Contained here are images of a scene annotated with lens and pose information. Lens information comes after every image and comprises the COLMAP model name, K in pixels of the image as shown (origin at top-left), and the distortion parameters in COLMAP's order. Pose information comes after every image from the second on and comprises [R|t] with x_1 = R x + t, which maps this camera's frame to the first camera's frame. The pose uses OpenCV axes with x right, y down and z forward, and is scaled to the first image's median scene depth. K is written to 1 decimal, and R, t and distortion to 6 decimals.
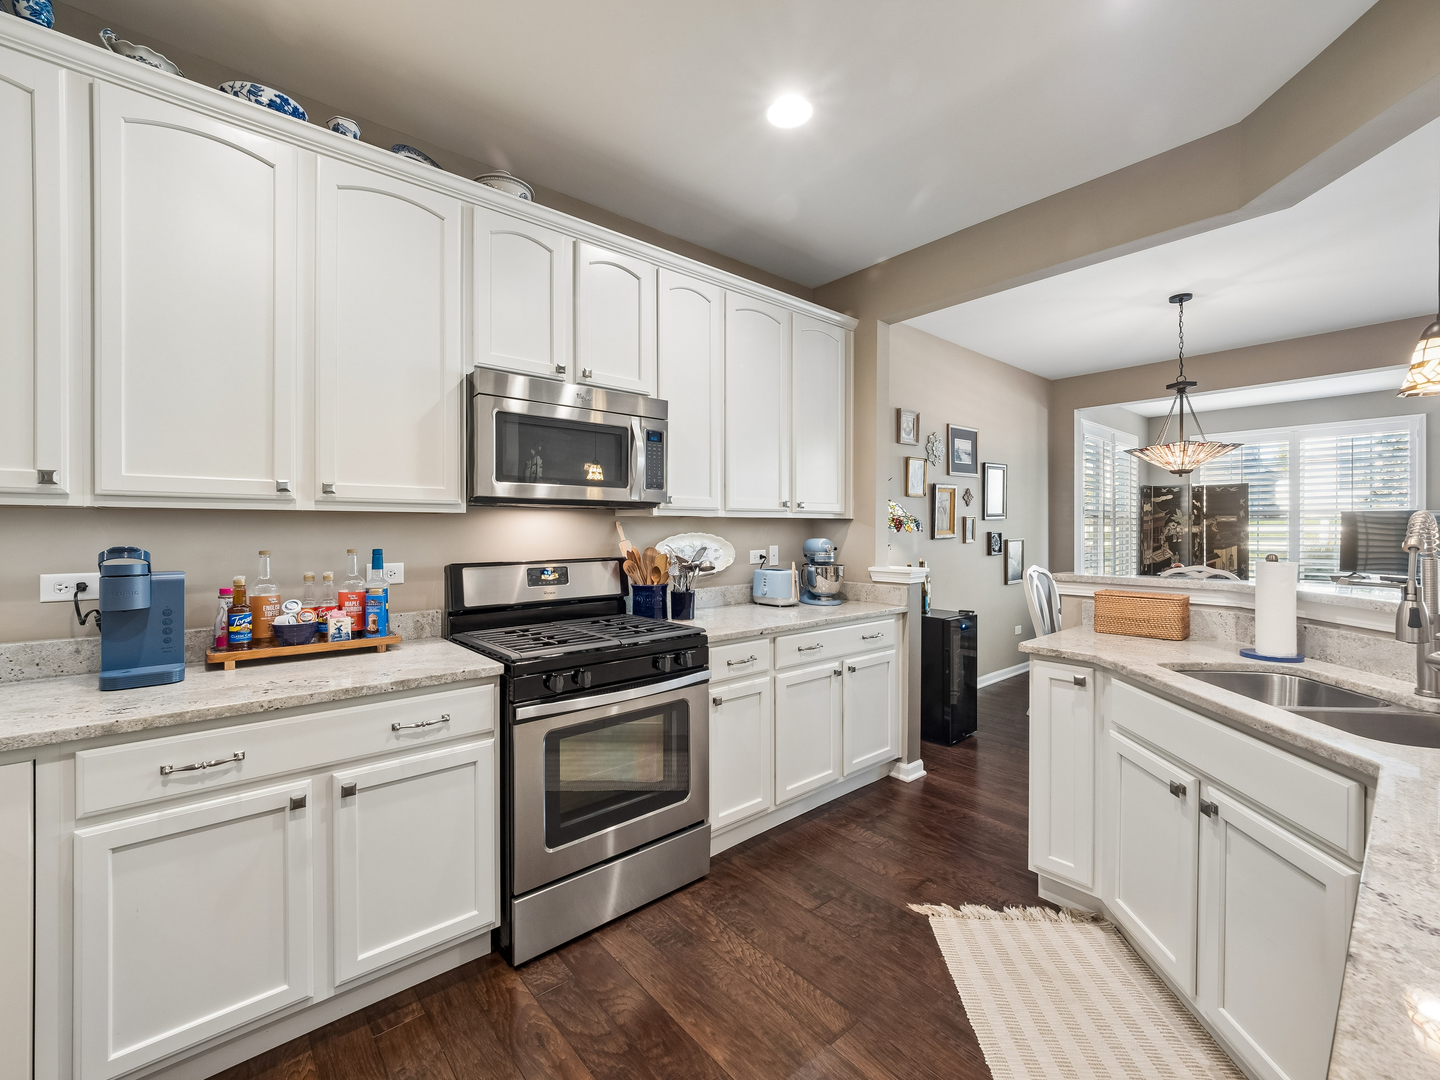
lens RADIAL K [[606.9, 0, 719.7], [0, 606.9, 533.2], [0, 0, 1]] dist [-0.003854, -0.001013]
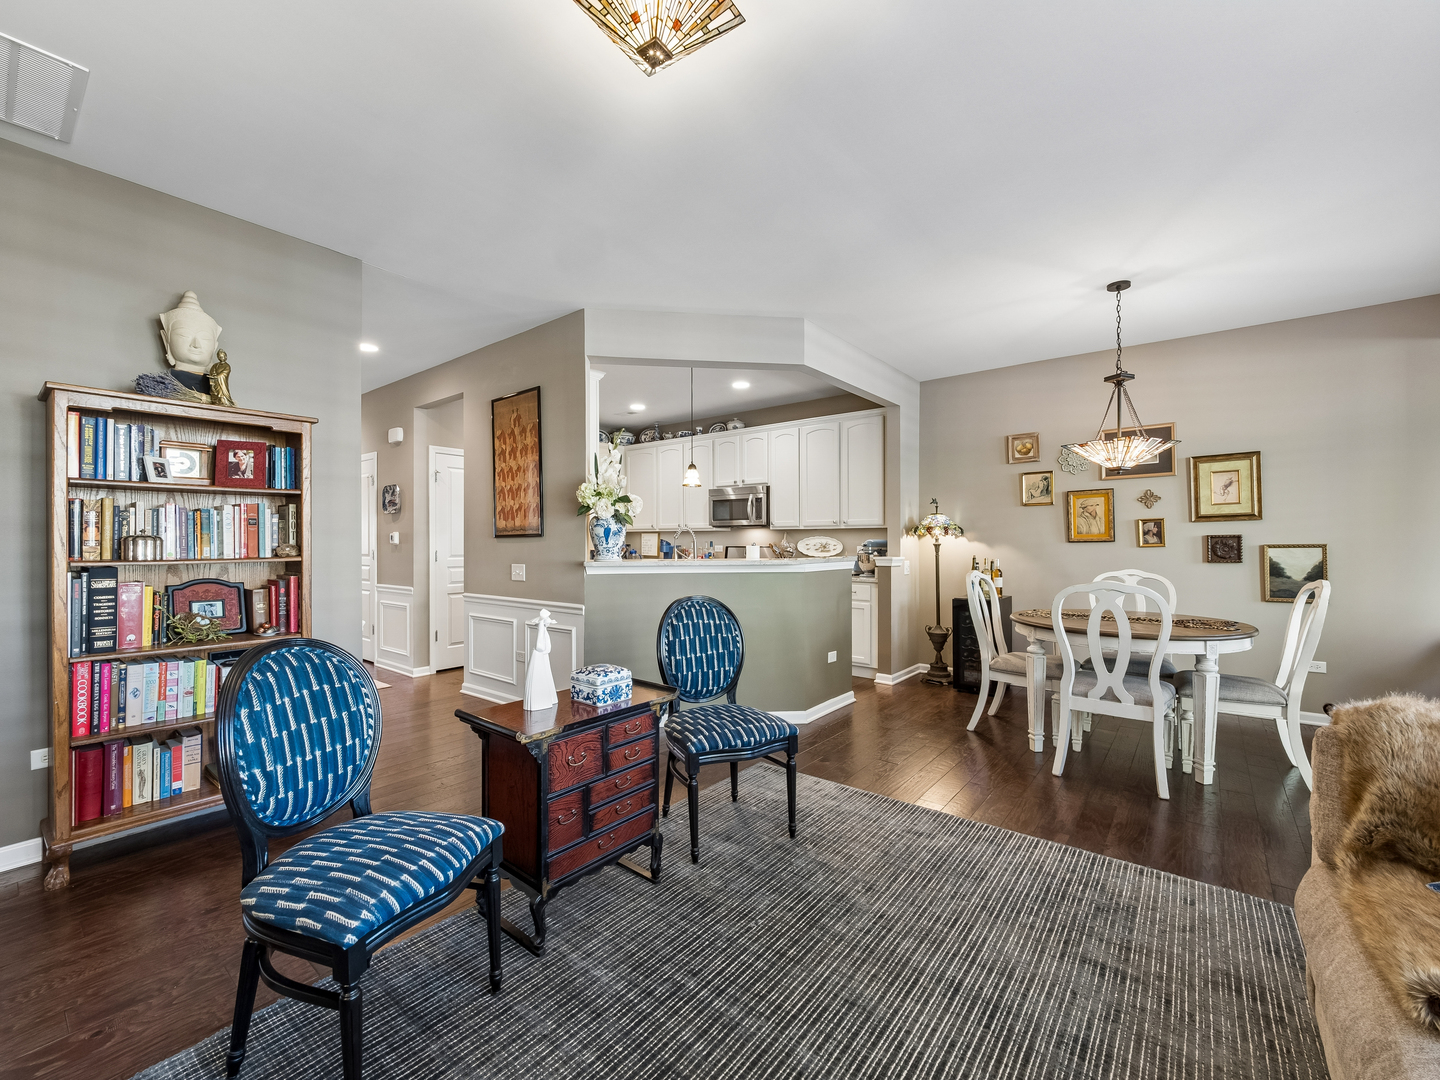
lens RADIAL K [[606.9, 0, 720.7], [0, 606.9, 538.9], [0, 0, 1]] dist [-0.003854, -0.001013]
pose [[0.181320, -0.003406, -0.983418, 2.034031], [-0.007932, 0.999956, -0.004926, 0.020274], [0.983392, 0.008694, 0.181285, 0.294783]]
